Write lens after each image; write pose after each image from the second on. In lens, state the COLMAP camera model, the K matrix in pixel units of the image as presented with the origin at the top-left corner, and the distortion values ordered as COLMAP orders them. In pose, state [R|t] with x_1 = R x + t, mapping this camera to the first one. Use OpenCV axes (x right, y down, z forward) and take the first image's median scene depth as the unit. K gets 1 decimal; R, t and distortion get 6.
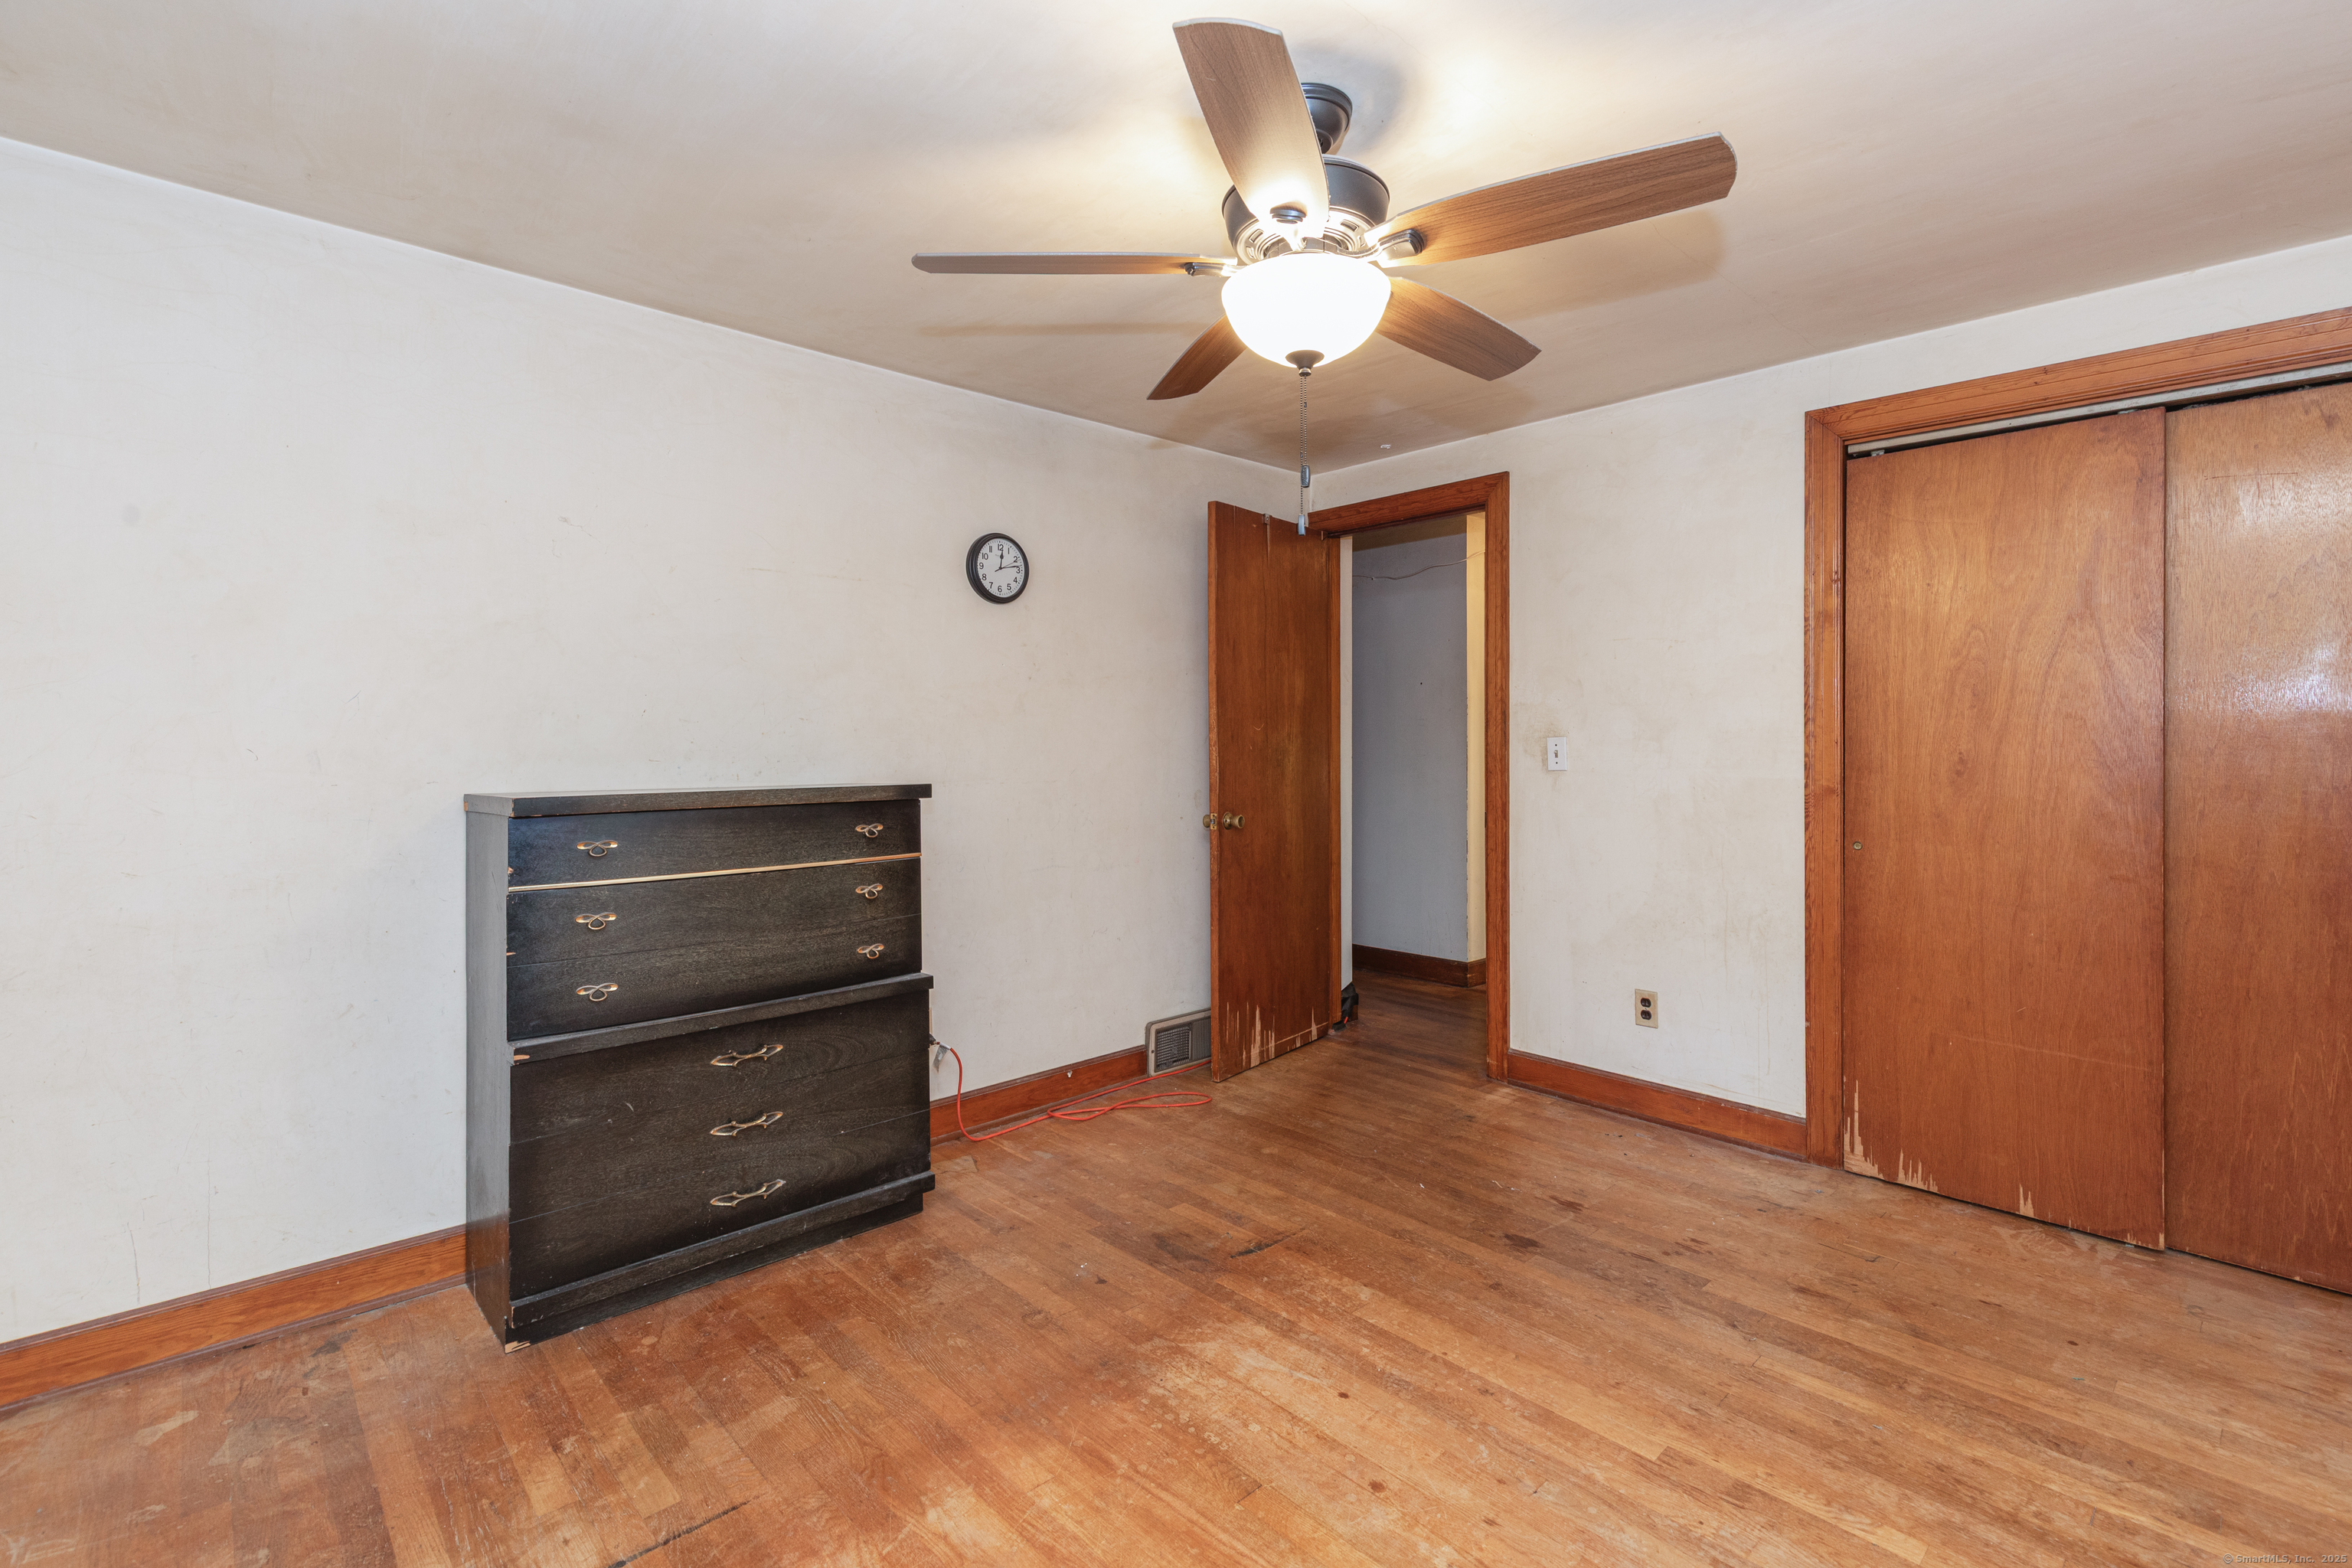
lens RADIAL K [[1054.2, 0, 1174.4], [0, 1054.2, 771.5], [0, 0, 1]] dist [0.012163, -0.003600]
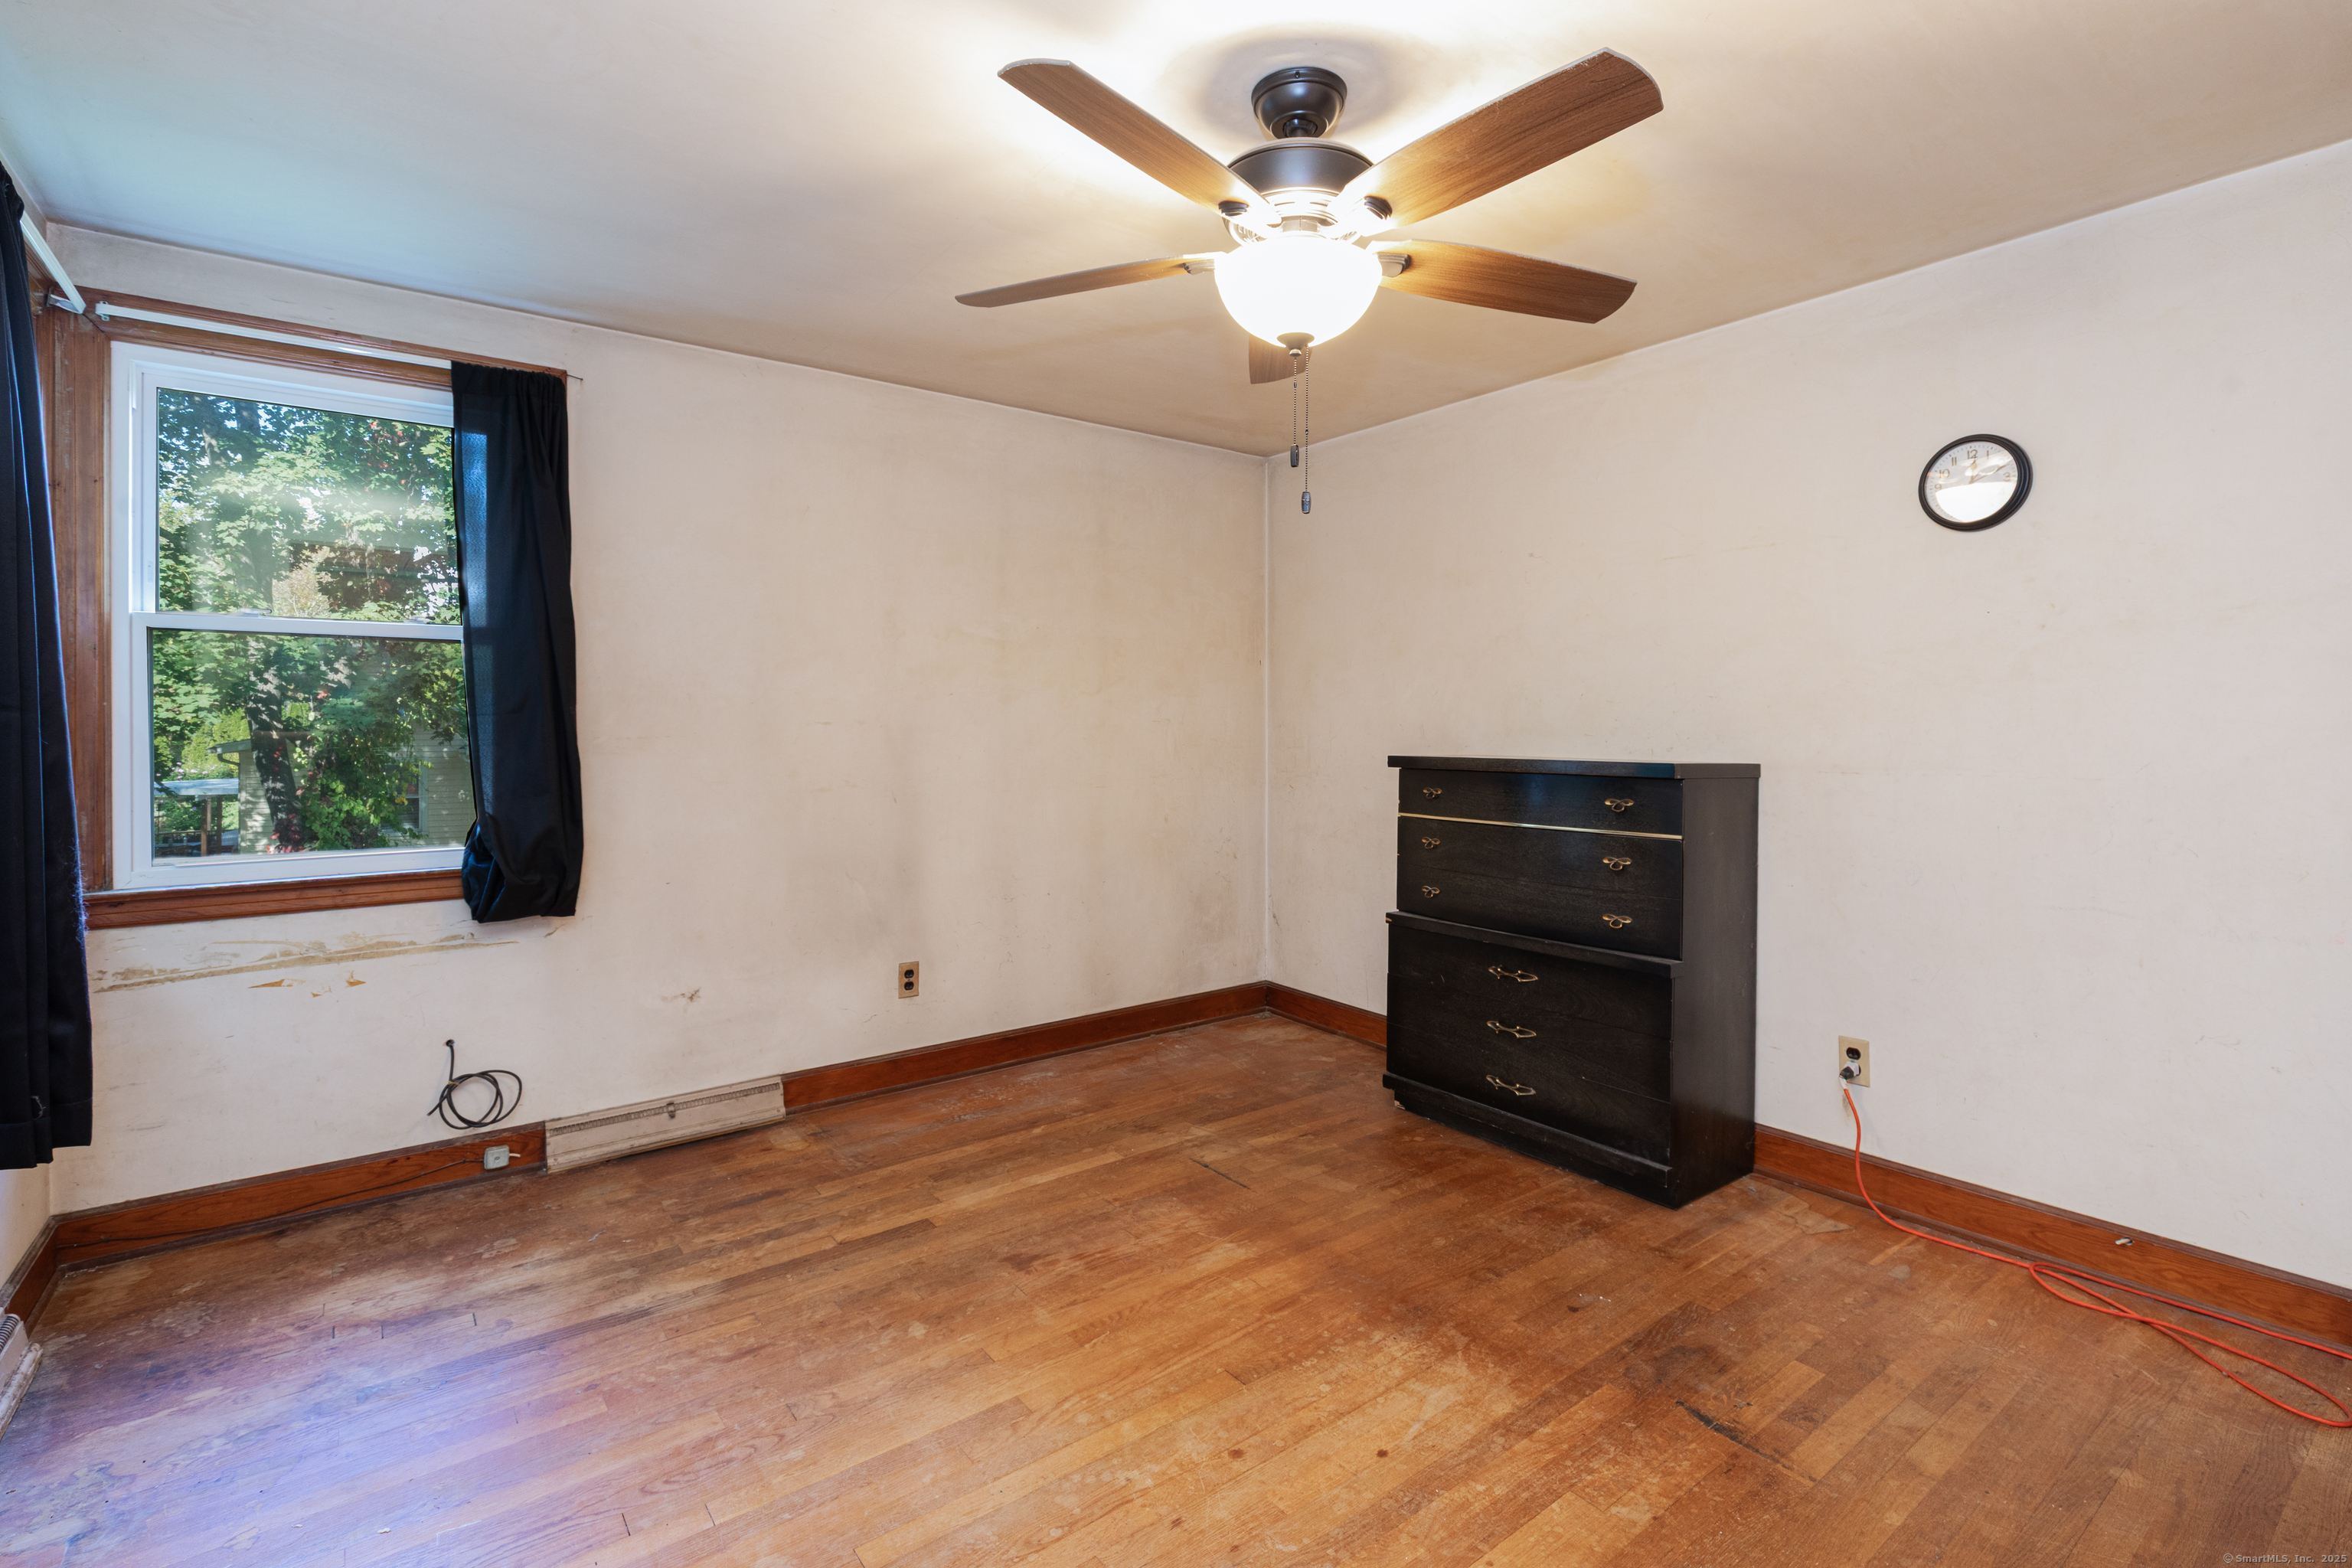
lens RADIAL K [[1096.7, 0, 1257.3], [0, 1096.7, 733.7], [0, 0, 1]] dist [-0.000390, -0.000331]
pose [[-0.055963, 0.012156, -0.998359, 0.960719], [-0.027985, 0.999514, 0.013738, -0.023364], [0.998041, 0.028708, -0.055596, 0.826174]]
